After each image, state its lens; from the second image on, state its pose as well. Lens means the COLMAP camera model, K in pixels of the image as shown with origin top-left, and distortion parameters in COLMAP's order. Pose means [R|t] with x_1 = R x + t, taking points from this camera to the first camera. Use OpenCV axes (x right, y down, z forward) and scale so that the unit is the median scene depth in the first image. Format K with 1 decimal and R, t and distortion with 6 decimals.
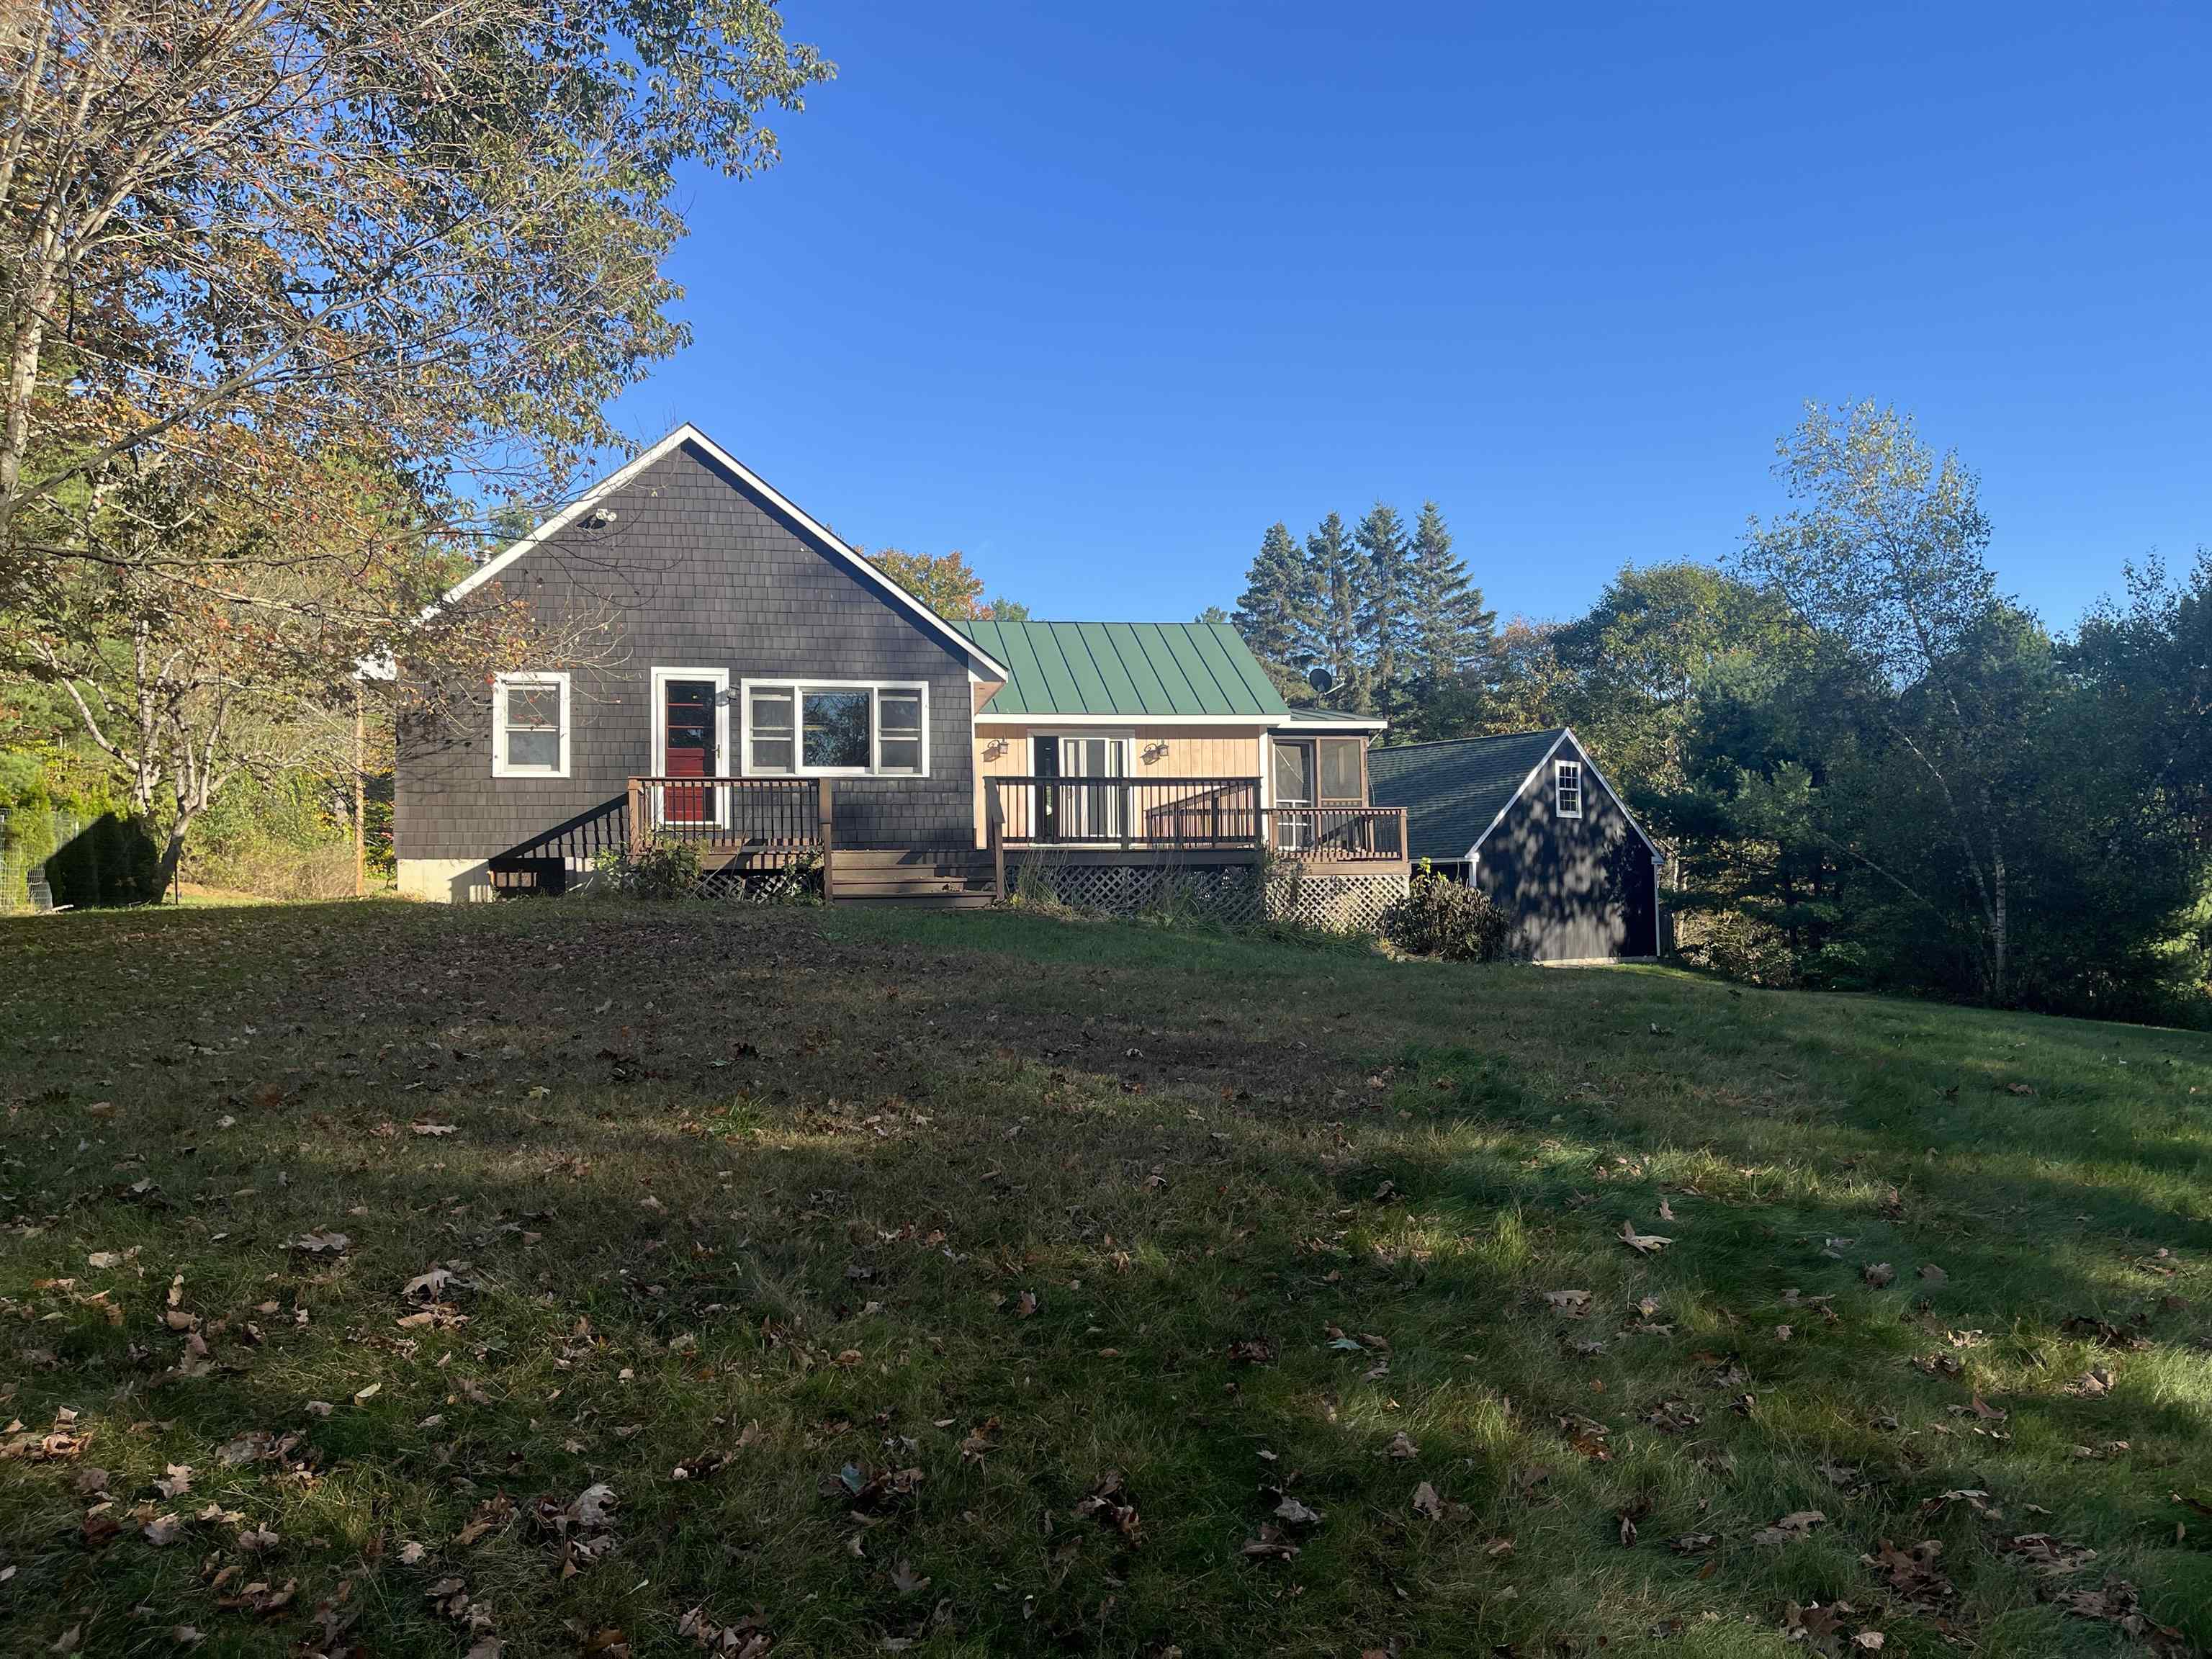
lens RADIAL K [[1664.7, 0, 1106.0], [0, 1664.7, 829.5], [0, 0, 1]] dist [0.091304, -0.133445]
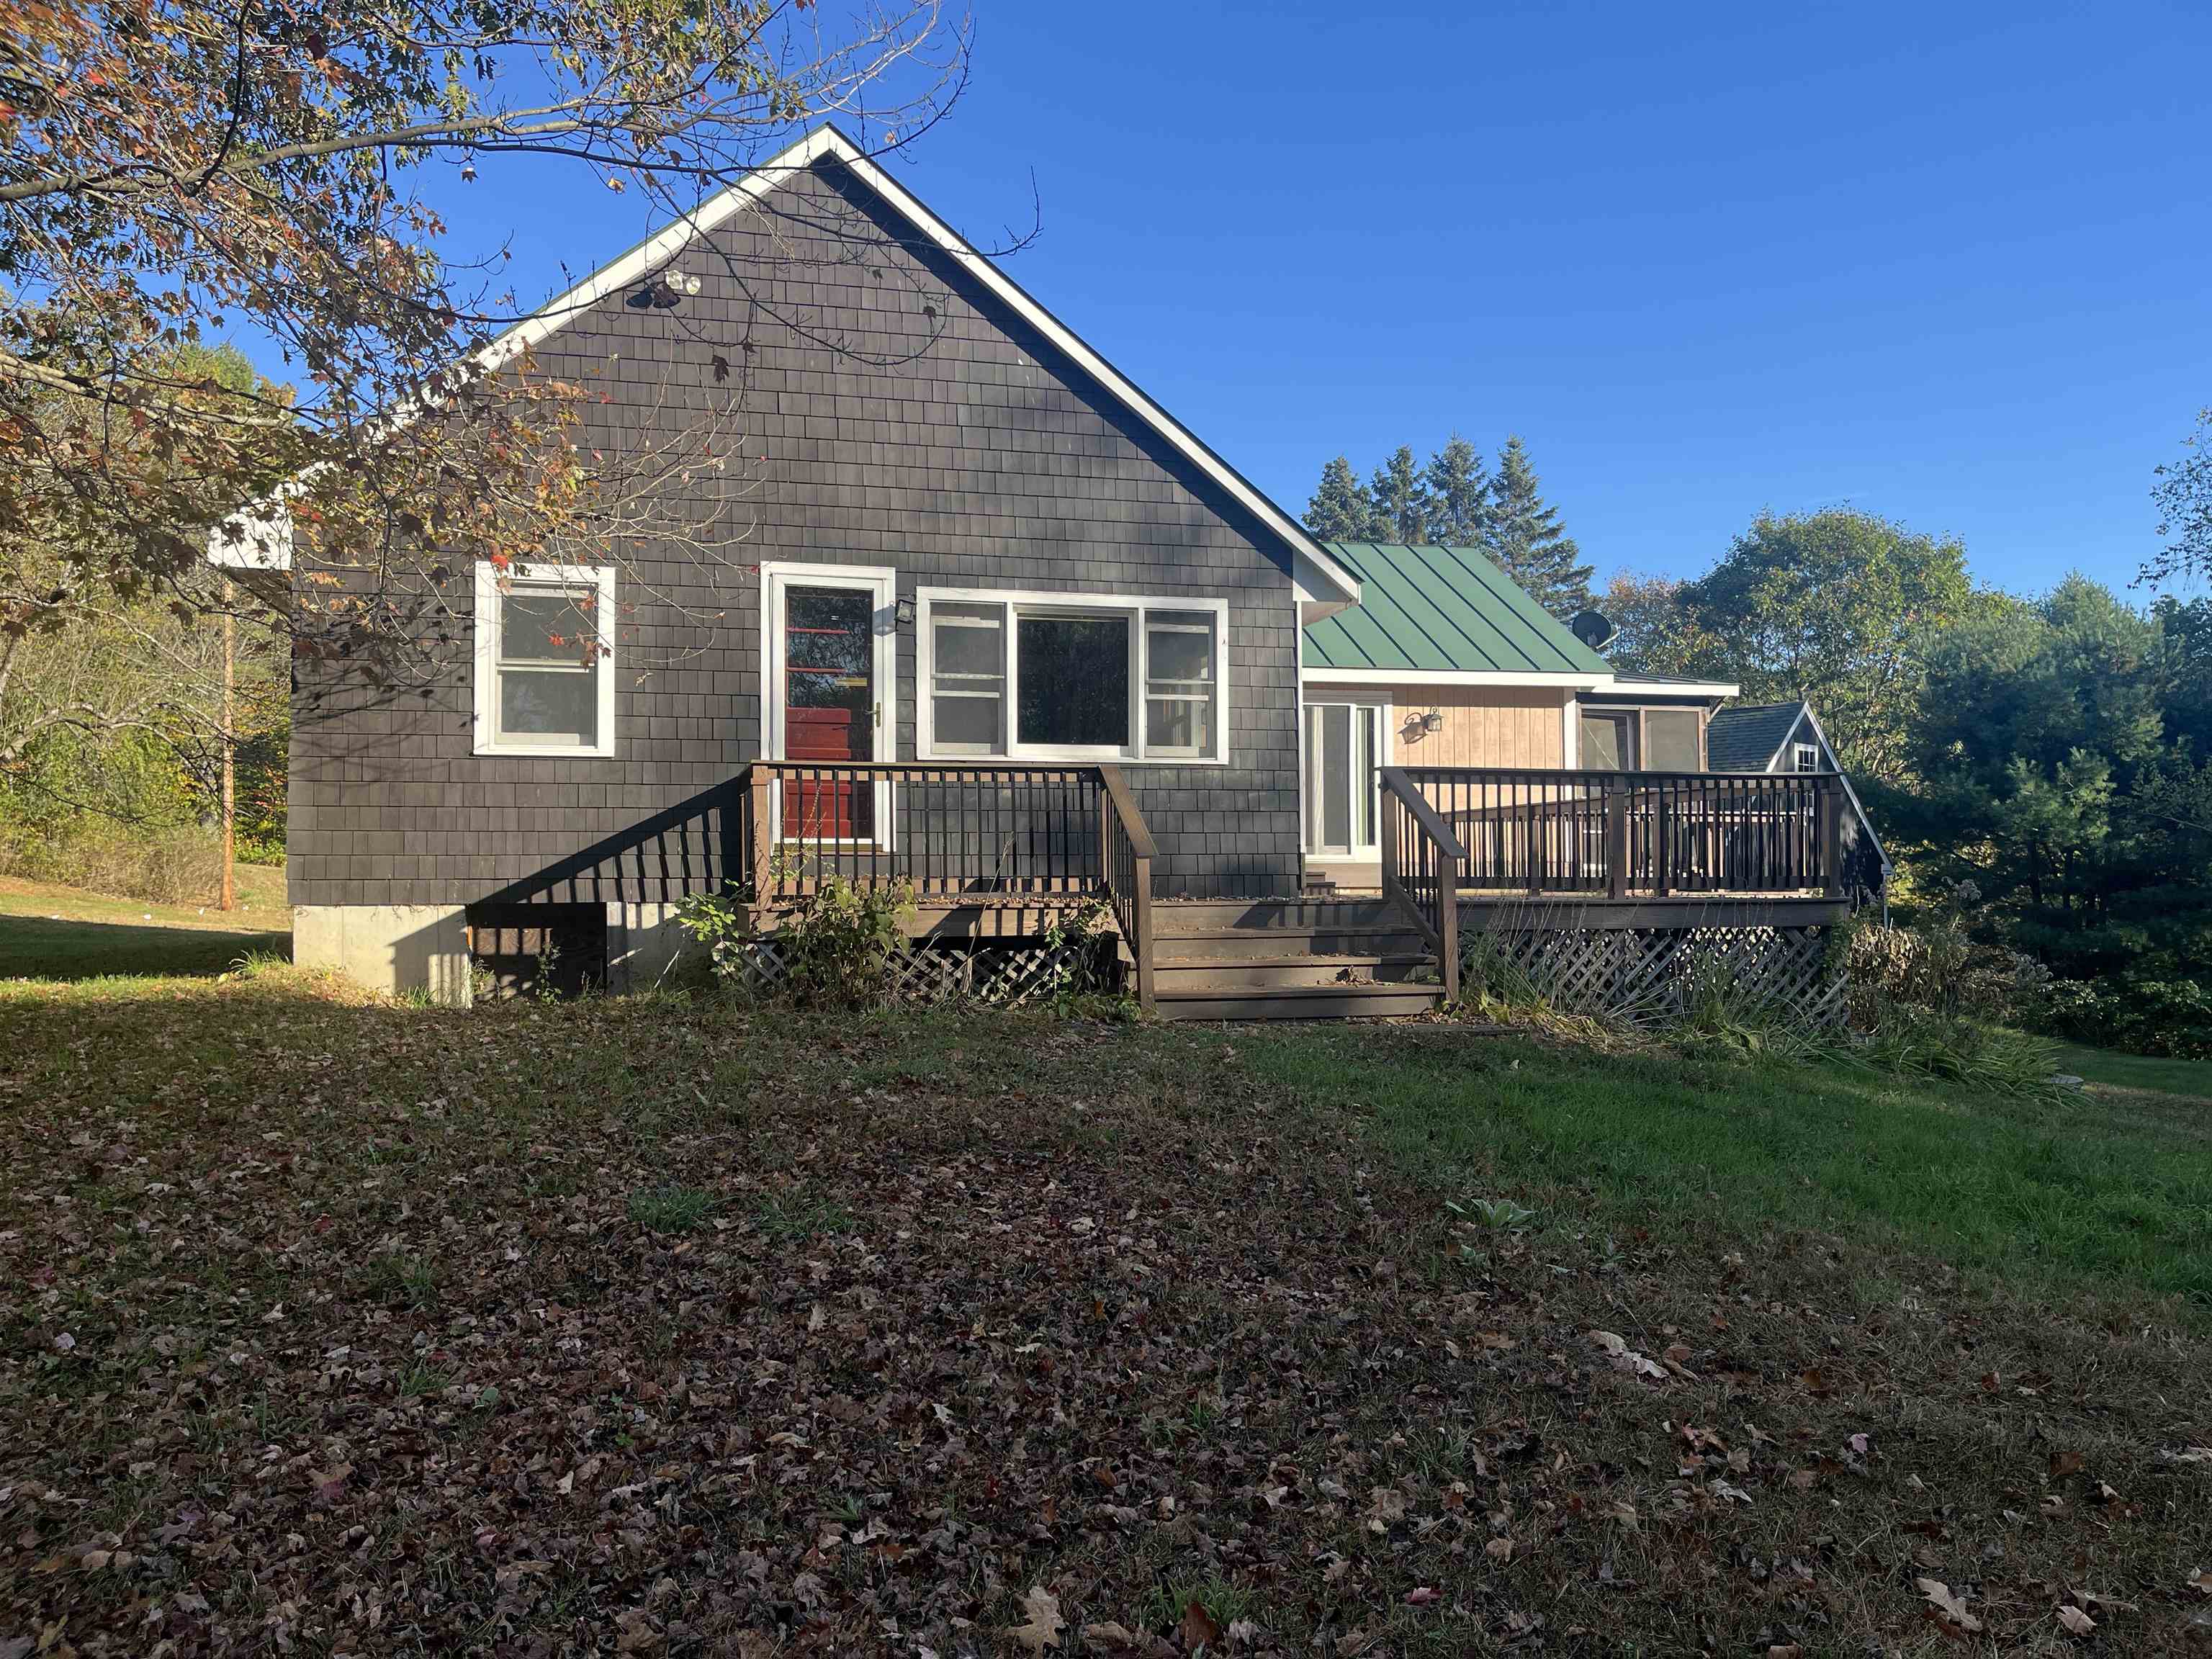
lens RADIAL K [[1664.7, 0, 1106.0], [0, 1664.7, 829.5], [0, 0, 1]] dist [0.091304, -0.133445]
pose [[0.998020, 0.011588, 0.061826, -0.187774], [-0.012647, 0.999780, 0.016762, -0.018190], [-0.061619, -0.017510, 0.997946, 0.429546]]
